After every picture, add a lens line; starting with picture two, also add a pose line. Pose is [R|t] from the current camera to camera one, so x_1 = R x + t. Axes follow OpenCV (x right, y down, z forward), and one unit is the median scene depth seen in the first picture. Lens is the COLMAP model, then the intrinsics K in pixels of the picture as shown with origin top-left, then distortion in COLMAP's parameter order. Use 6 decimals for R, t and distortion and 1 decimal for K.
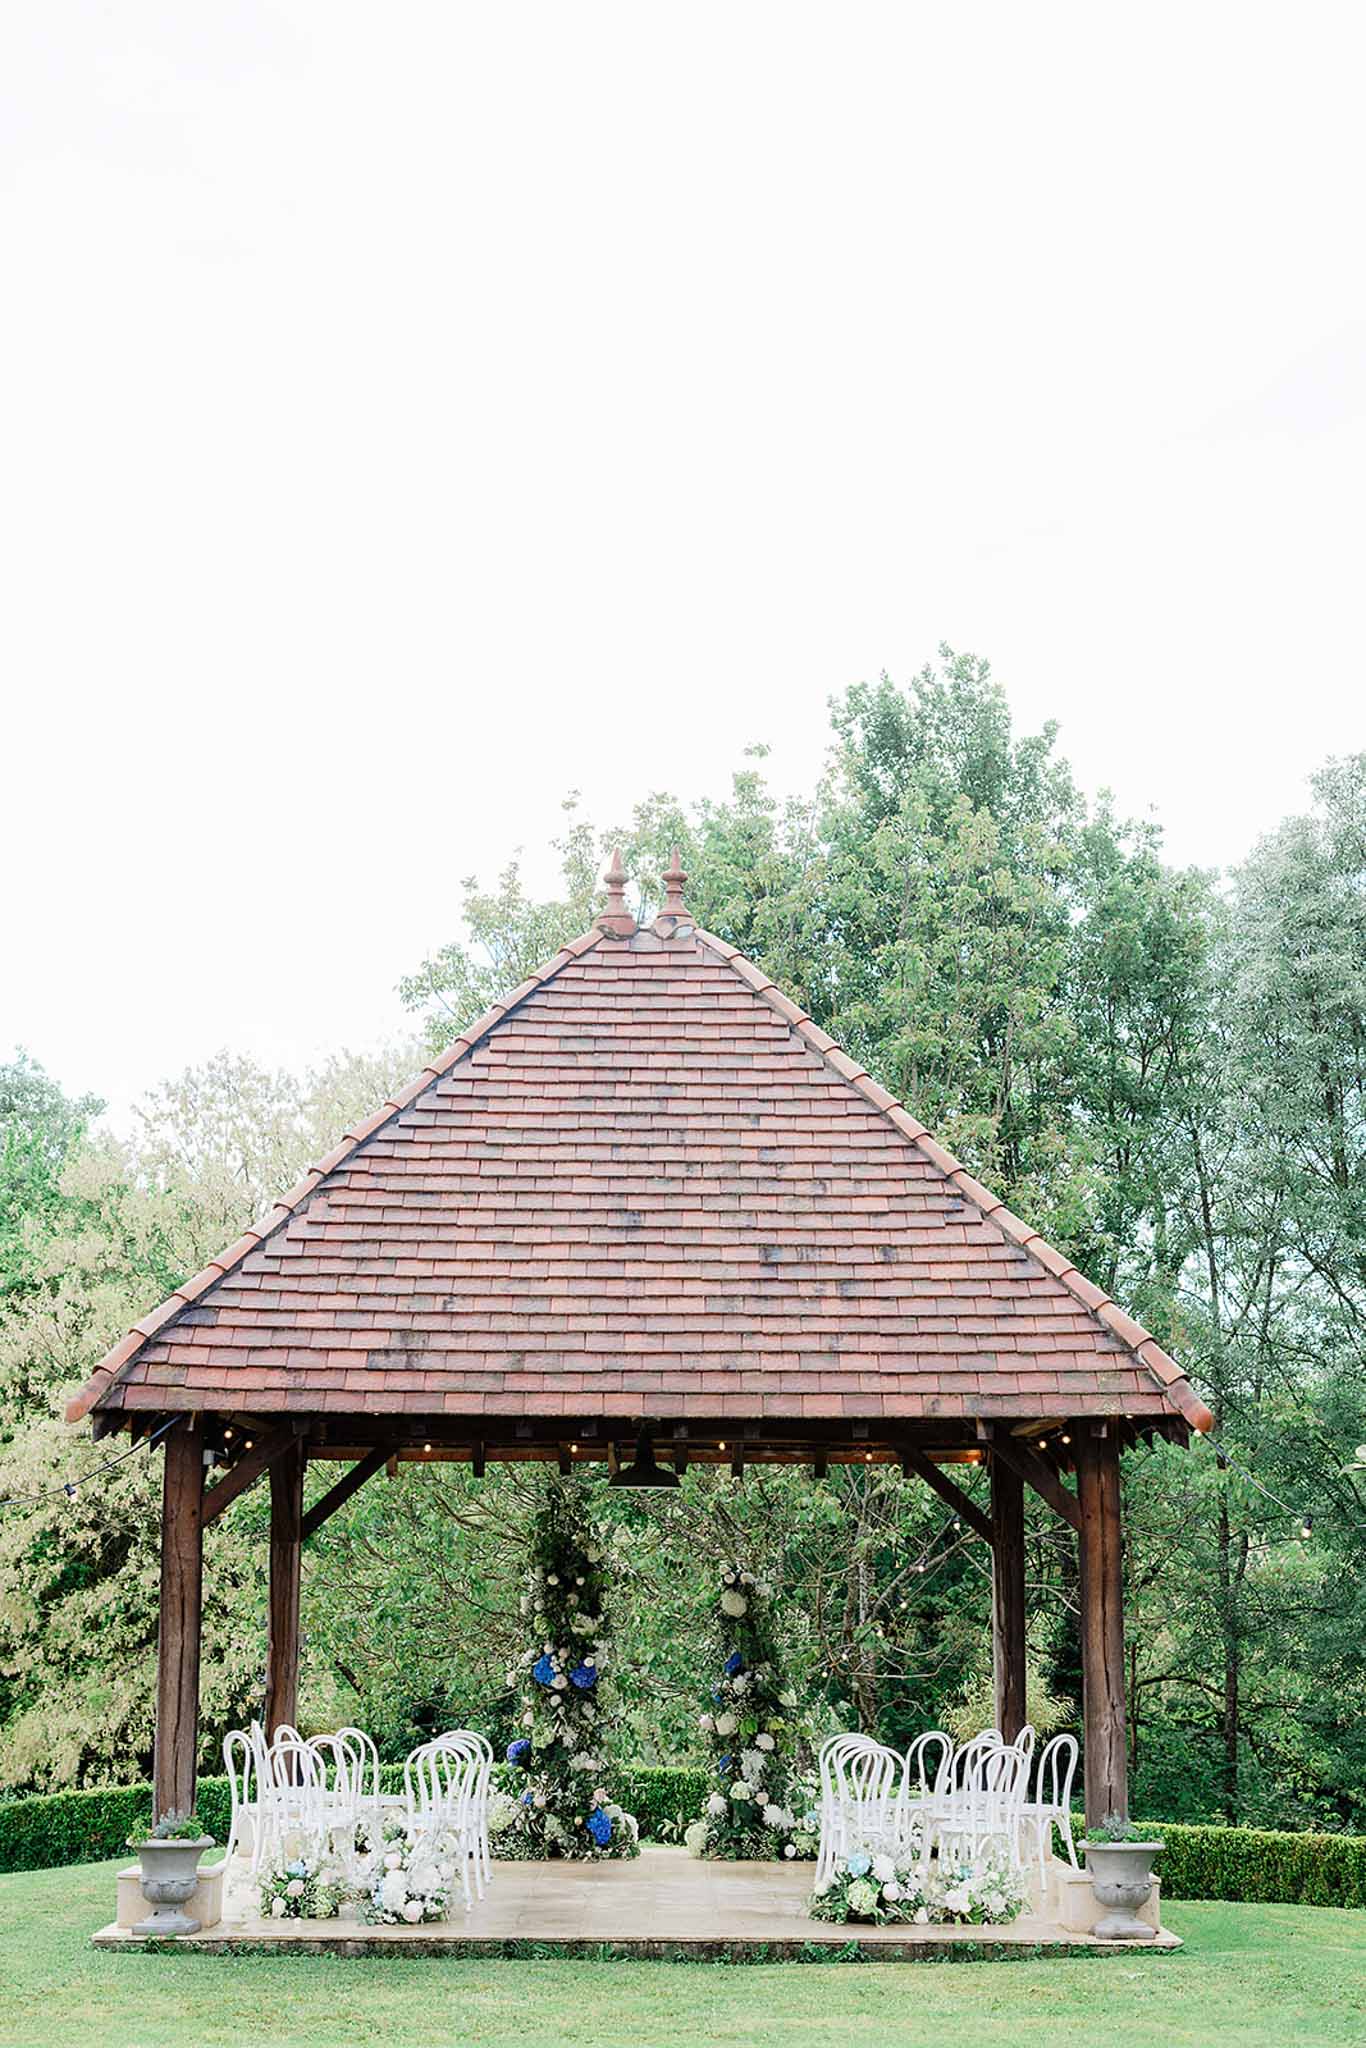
lens RADIAL K [[2988.4, 0, 652.5], [0, 2988.4, 1021.5], [0, 0, 1]] dist [0.015883, -0.007815]
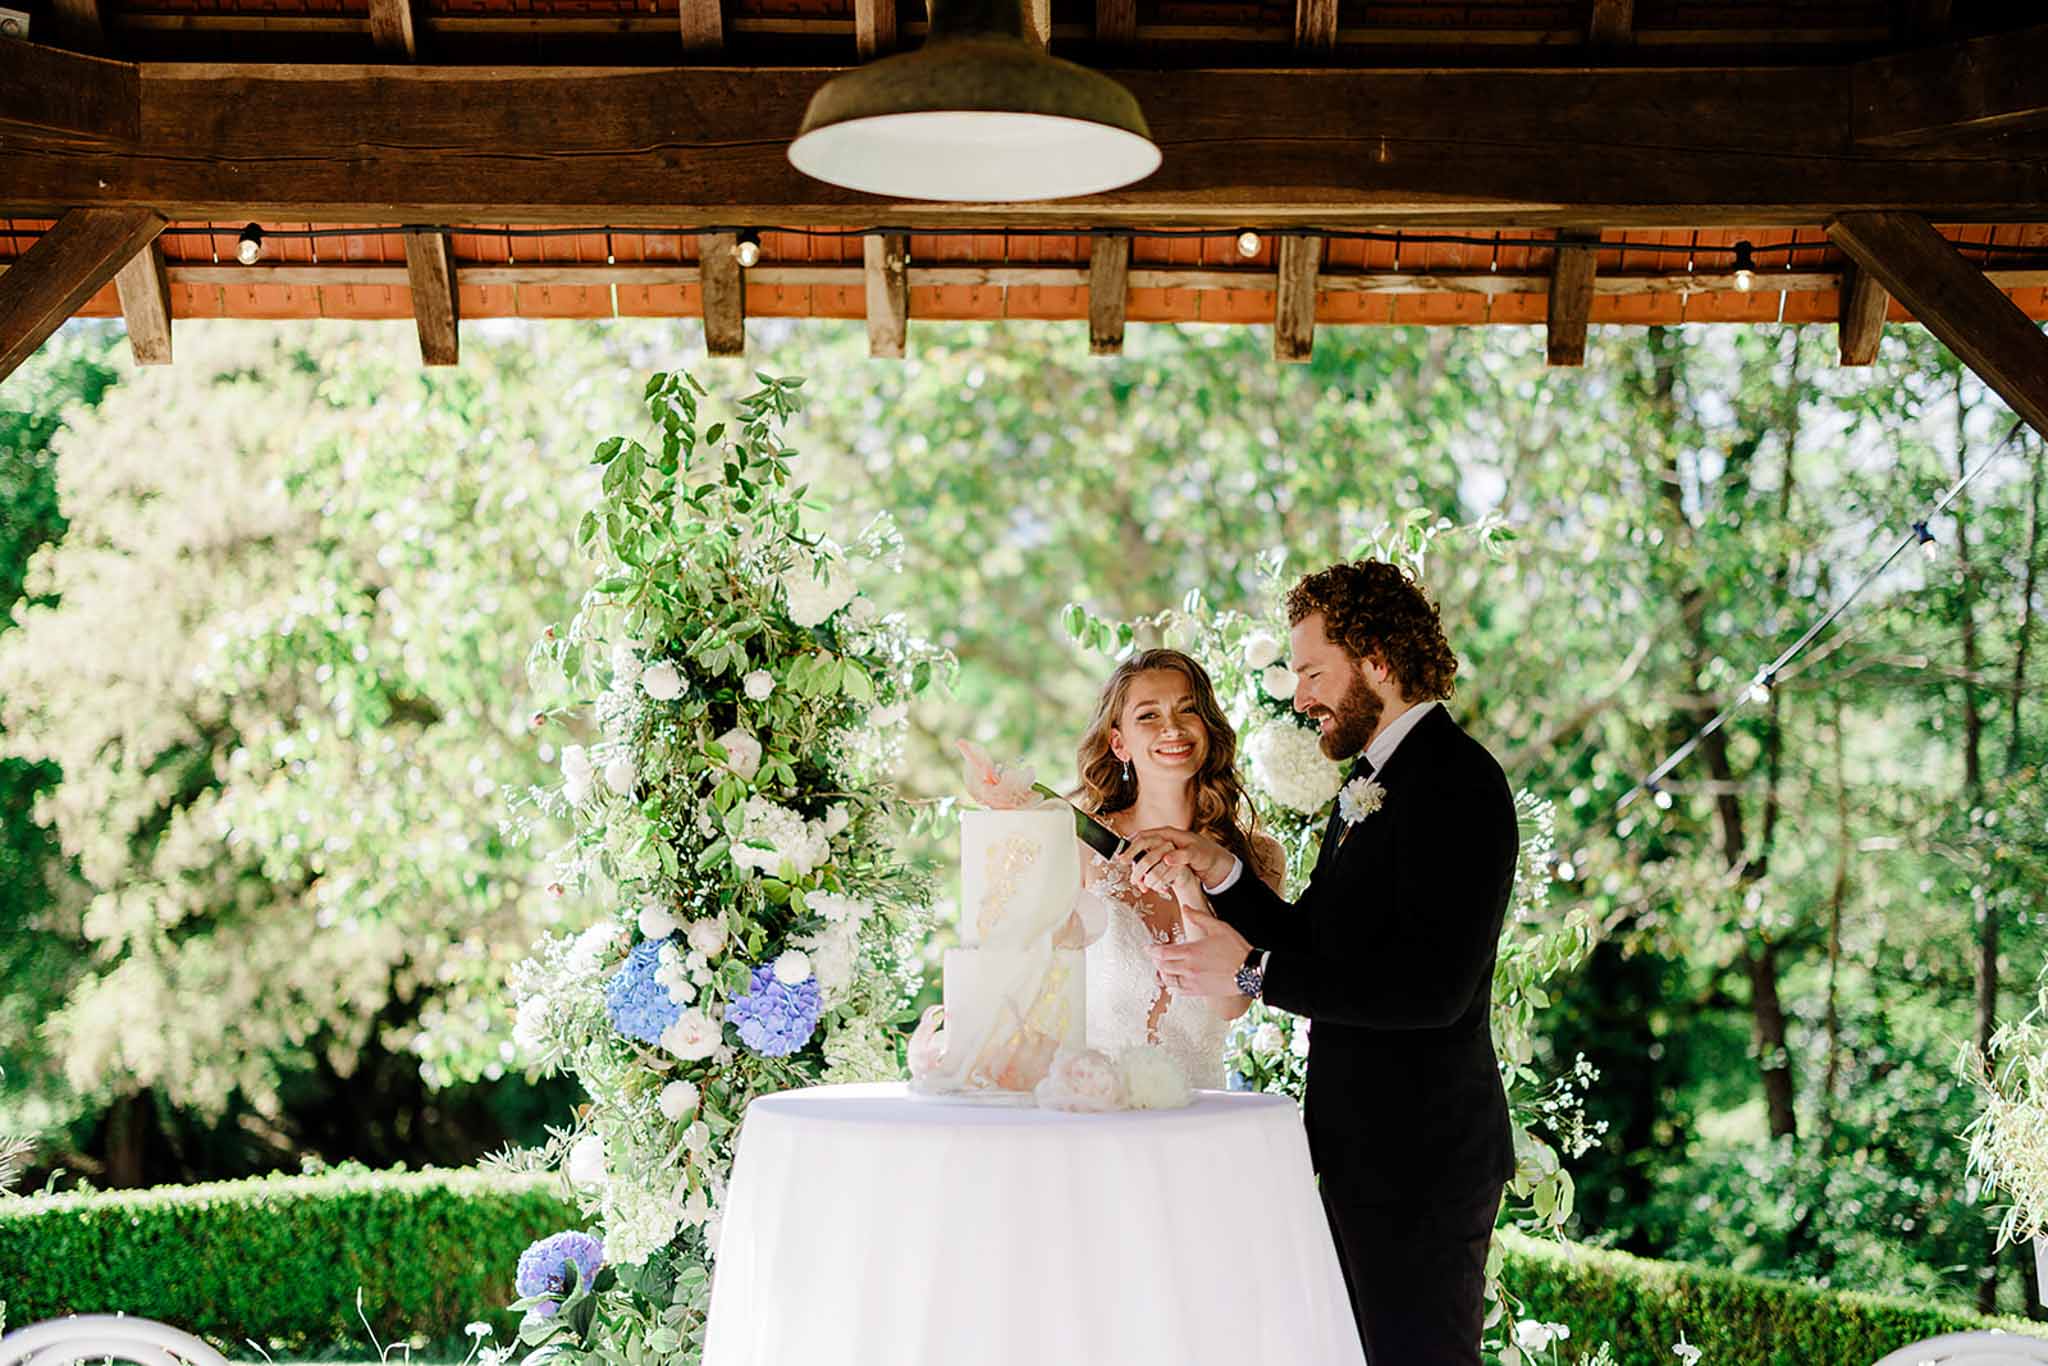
lens RADIAL K [[2988.4, 0, 1024.0], [0, 2988.4, 683.0], [0, 0, 1]] dist [0.015883, -0.007815]
pose [[0.999872, 0.000639, 0.015961, -0.003807], [-0.002795, 0.990787, 0.135399, 0.147648], [-0.015727, -0.135427, 0.990663, 0.716360]]
